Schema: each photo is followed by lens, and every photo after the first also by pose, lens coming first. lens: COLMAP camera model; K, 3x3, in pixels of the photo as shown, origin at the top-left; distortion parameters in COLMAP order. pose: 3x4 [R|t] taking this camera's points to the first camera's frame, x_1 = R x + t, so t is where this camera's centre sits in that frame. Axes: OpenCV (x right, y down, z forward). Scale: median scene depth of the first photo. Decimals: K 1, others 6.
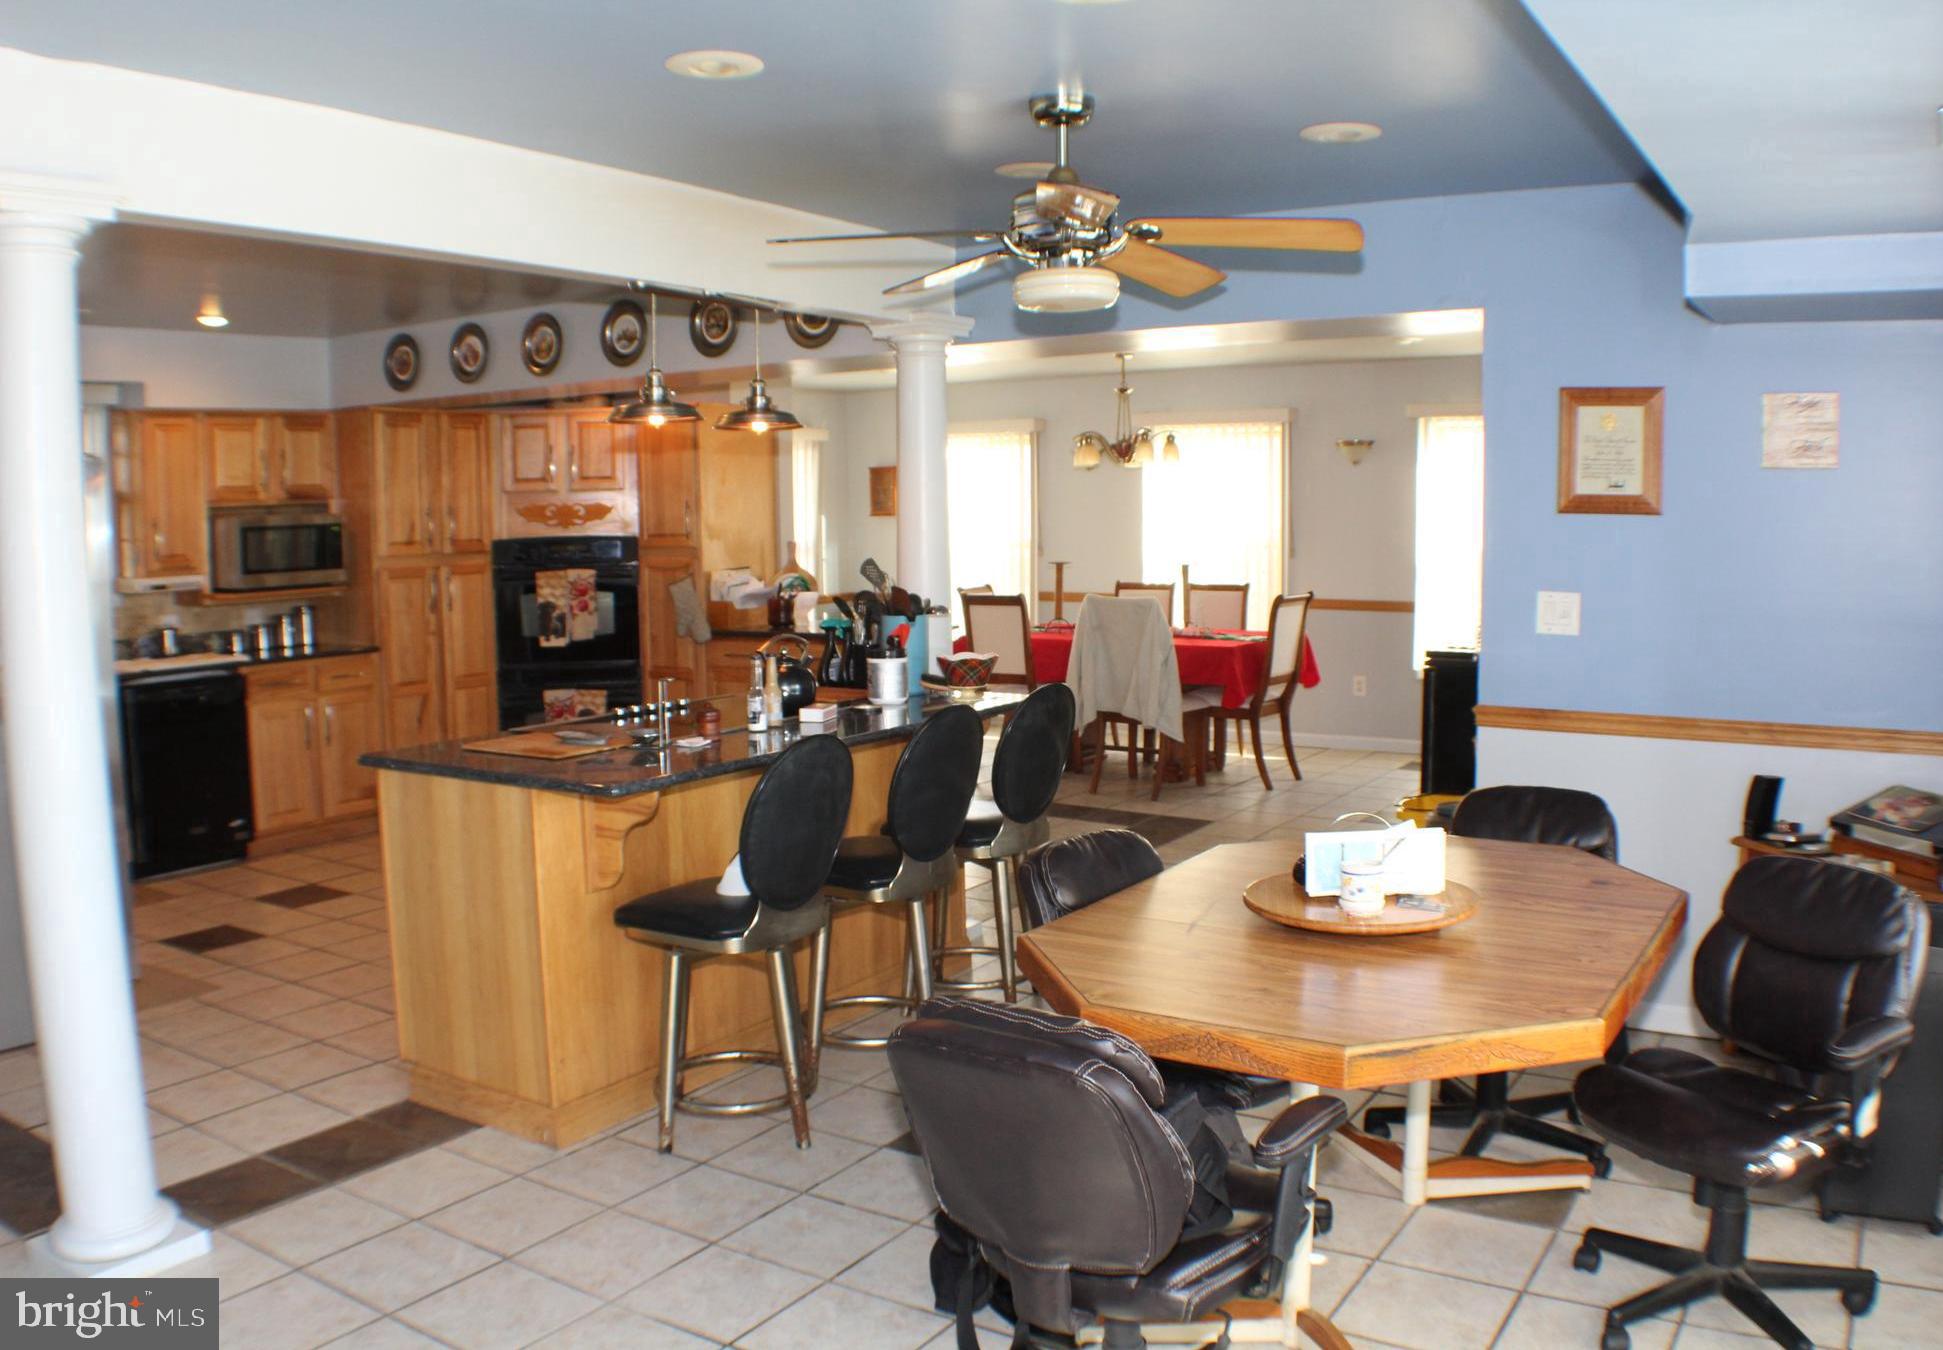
lens RADIAL K [[1589.2, 0, 961.2], [0, 1589.2, 660.1], [0, 0, 1]] dist [-0.164227, 0.019757]
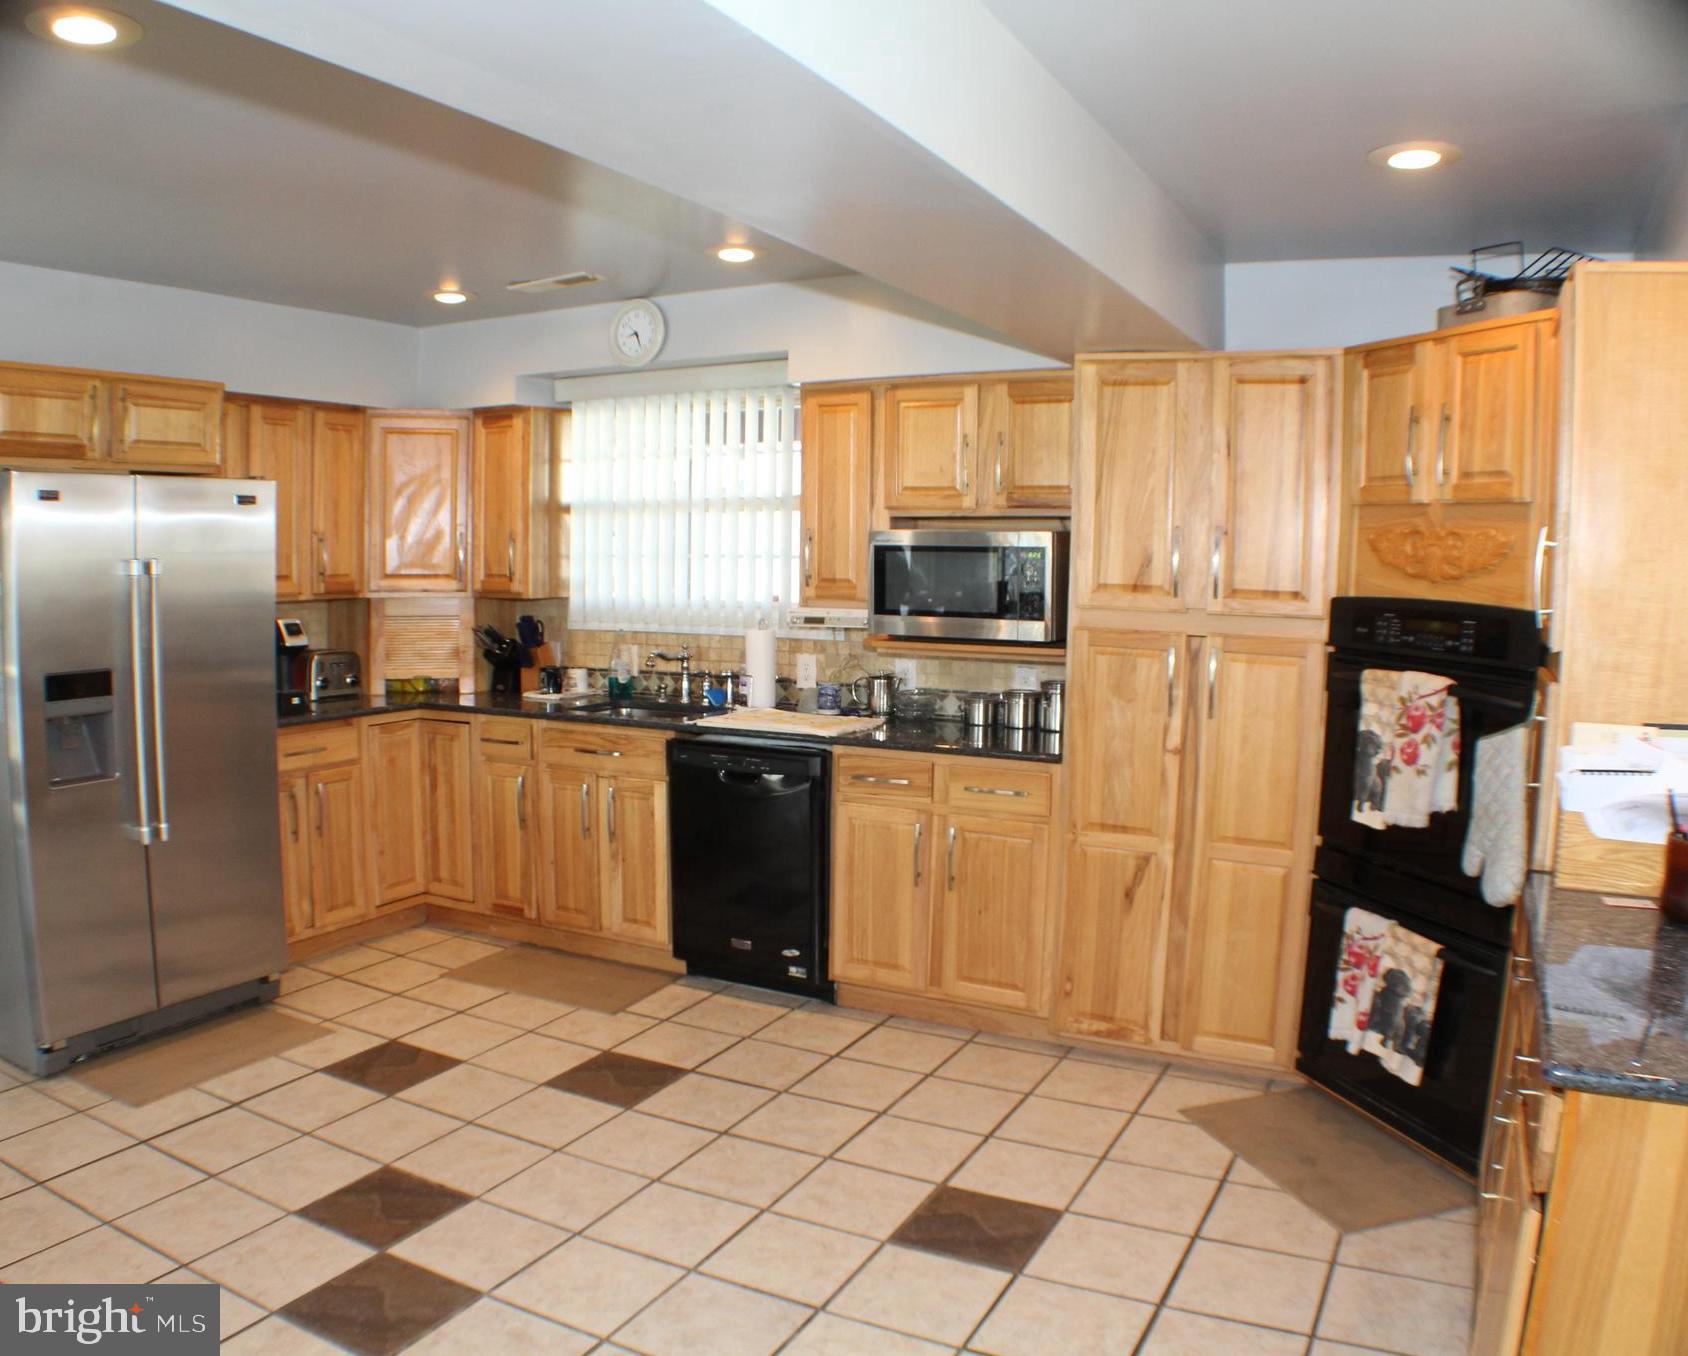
lens RADIAL K [[1346.8, 0, 832.5], [0, 1346.8, 683.1], [0, 0, 1]] dist [-0.188706, 0.016366]
pose [[0.099183, 0.122916, -0.987448, 0.122635], [-0.111229, 0.987492, 0.111749, -0.083929], [0.988833, 0.098750, 0.111614, 0.847890]]
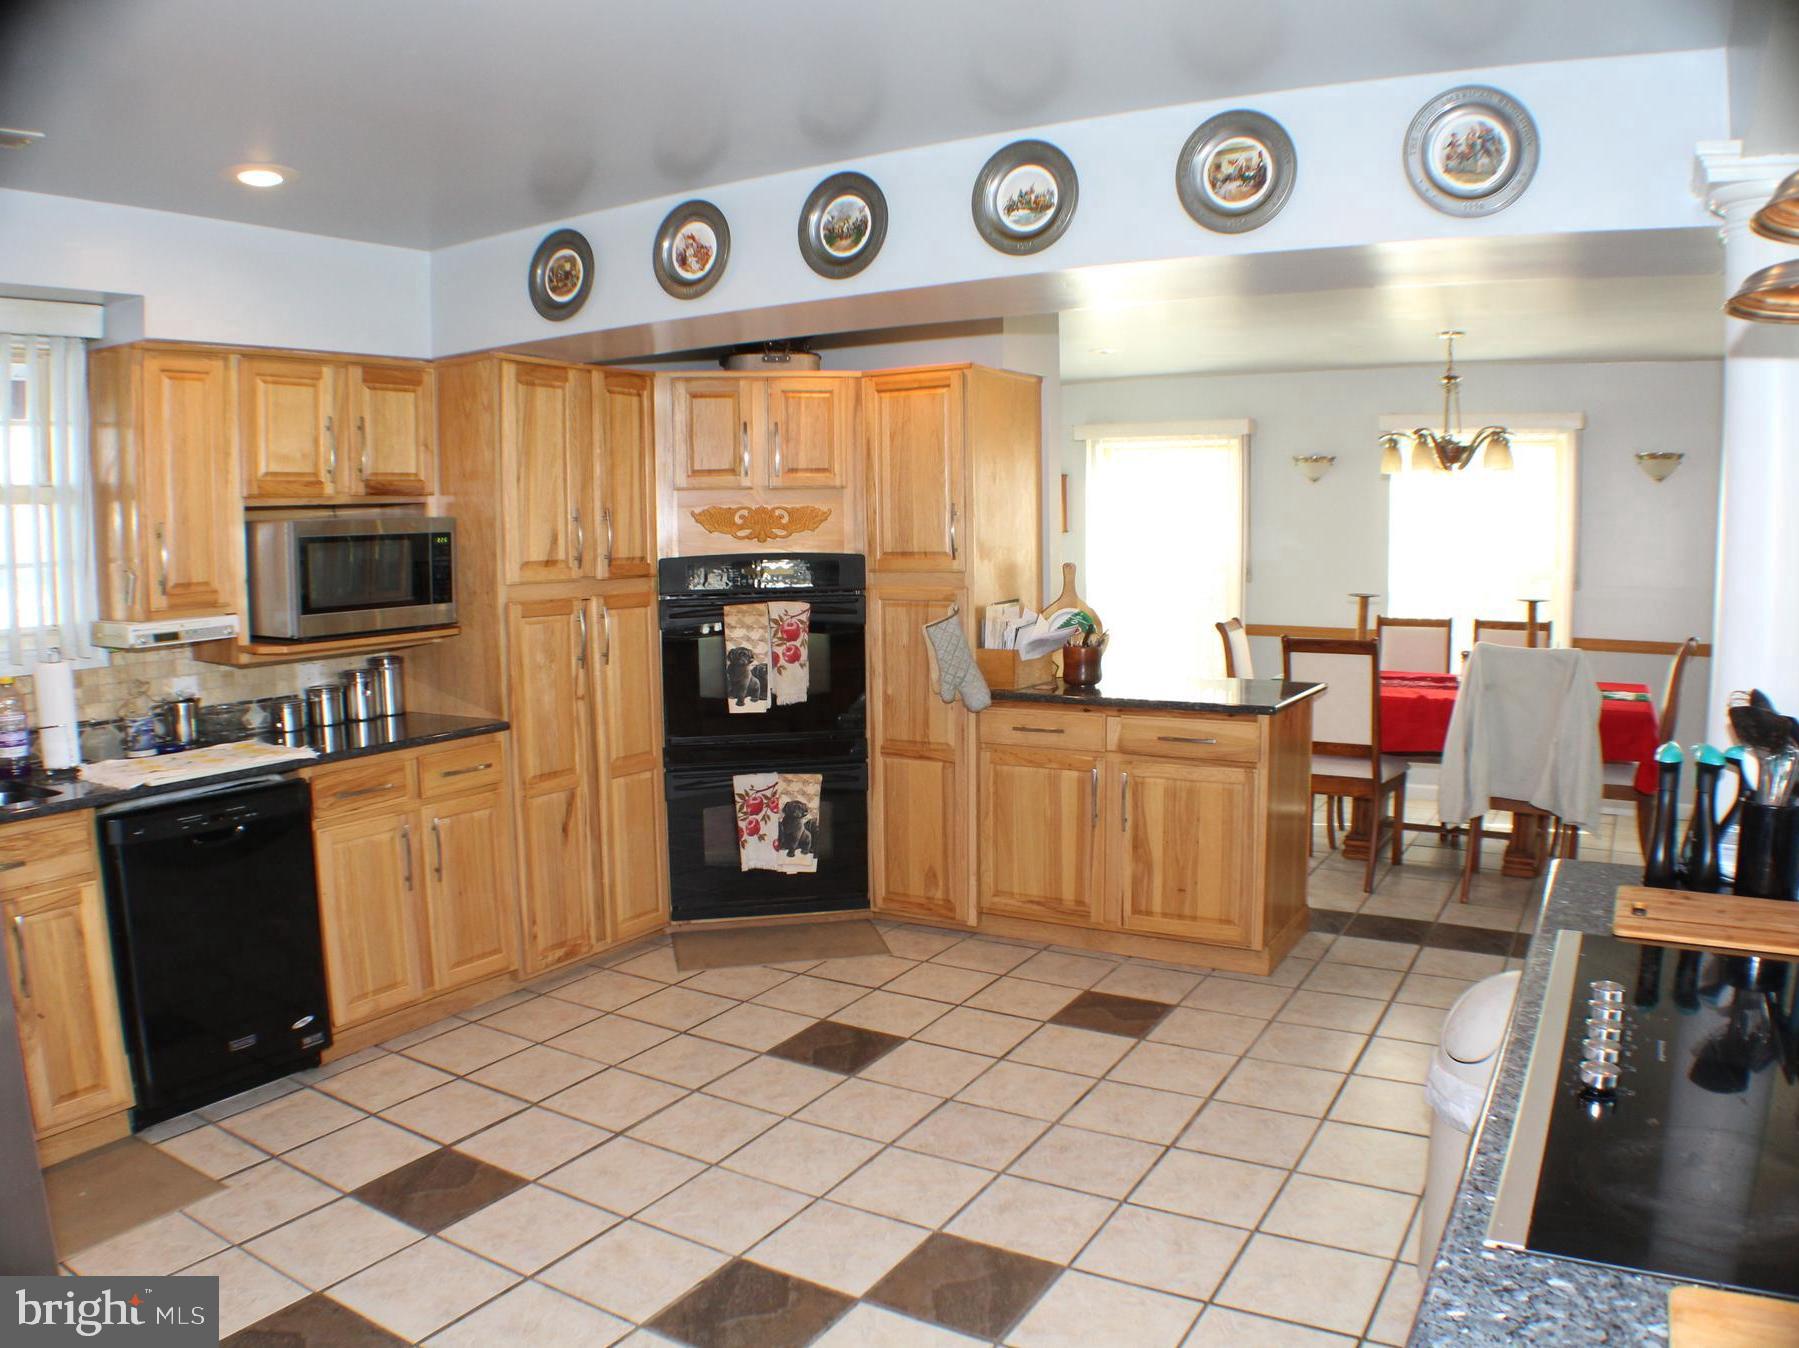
lens RADIAL K [[1325.7, 0, 900.5], [0, 1325.7, 688.7], [0, 0, 1]] dist [-0.177271, 0.010941]
pose [[0.999191, -0.001082, 0.040212, -0.232012], [0.000180, 0.999748, 0.022426, -0.034863], [-0.040227, -0.022400, 0.998939, 0.446363]]
